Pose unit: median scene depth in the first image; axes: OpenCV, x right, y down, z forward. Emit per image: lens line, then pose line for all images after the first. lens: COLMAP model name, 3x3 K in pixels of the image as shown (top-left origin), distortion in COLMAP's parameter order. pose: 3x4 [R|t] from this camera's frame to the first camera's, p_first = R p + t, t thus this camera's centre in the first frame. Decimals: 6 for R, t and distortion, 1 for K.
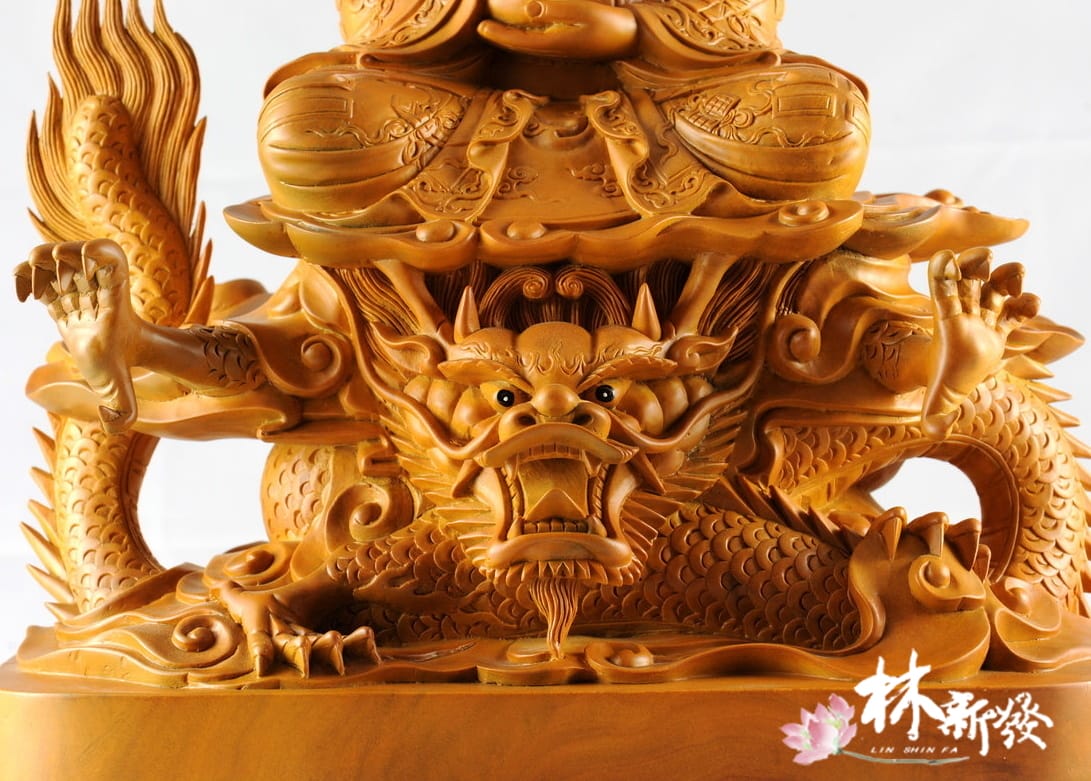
lens RADIAL K [[3841.6, 0, 544.4], [0, 3841.6, 386.4], [0, 0, 1]] dist [-0.066082, 0.000000]
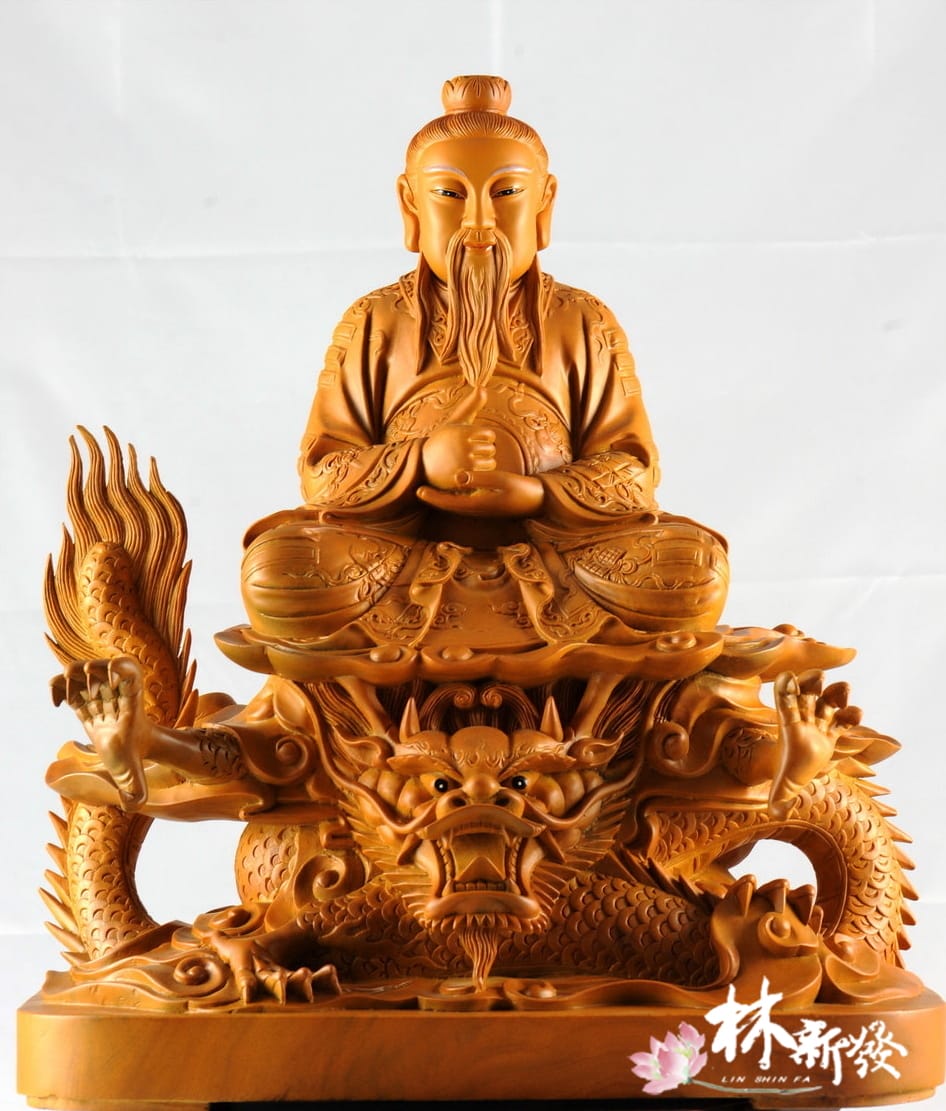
lens RADIAL K [[4704.5, 0, 474.3], [0, 4704.5, 559.1], [0, 0, 1]] dist [-0.181984, 0.000000]
pose [[0.999542, 0.008806, 0.028964, -0.043698], [-0.006913, 0.997873, -0.064816, 0.028250], [-0.029473, 0.064586, 0.997477, -0.539632]]
